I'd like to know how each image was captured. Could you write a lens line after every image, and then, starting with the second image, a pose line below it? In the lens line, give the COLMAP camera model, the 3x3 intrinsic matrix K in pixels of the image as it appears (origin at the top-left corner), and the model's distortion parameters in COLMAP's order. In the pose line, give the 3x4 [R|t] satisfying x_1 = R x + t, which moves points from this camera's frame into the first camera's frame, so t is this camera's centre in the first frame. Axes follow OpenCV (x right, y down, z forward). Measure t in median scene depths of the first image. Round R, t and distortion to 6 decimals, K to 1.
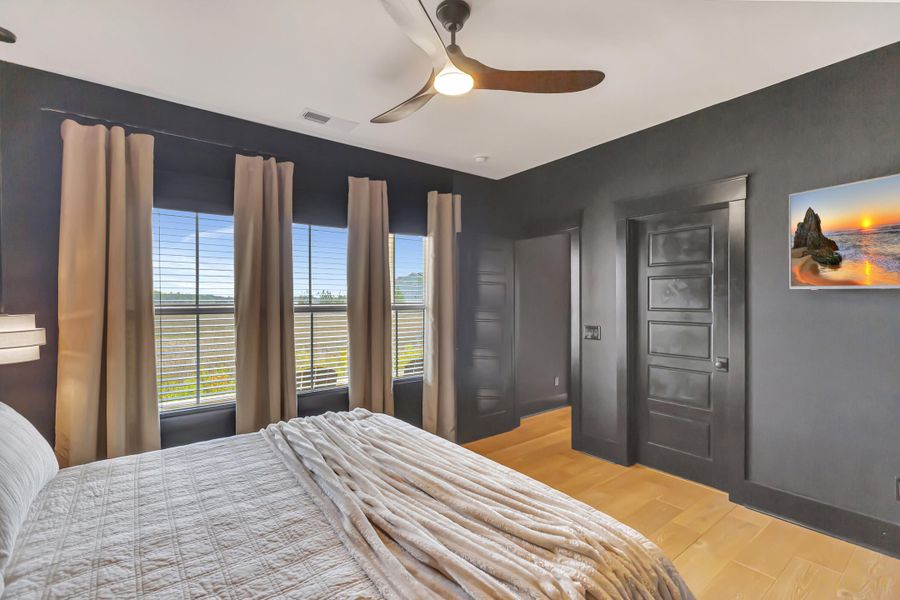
lens RADIAL K [[407.6, 0, 454.1], [0, 407.6, 308.2], [0, 0, 1]] dist [-0.001442, -0.000046]
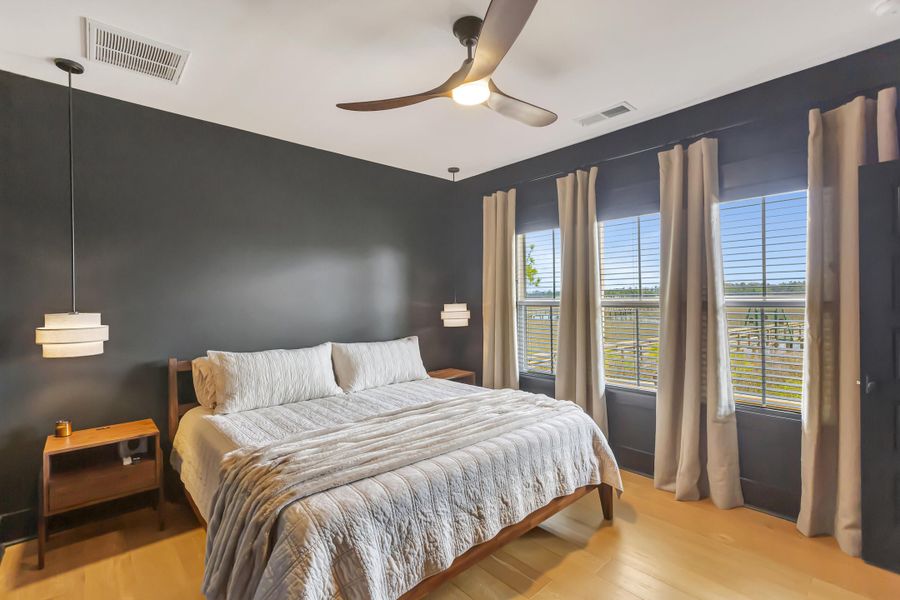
lens RADIAL K [[407.4, 0, 437.8], [0, 407.4, 296.3], [0, 0, 1]] dist [0.001166, 0.000315]
pose [[0.075268, -0.001238, -0.997163, 0.616889], [-0.003427, 0.999993, -0.001501, -0.013091], [0.997157, 0.003530, 0.075263, 0.488941]]
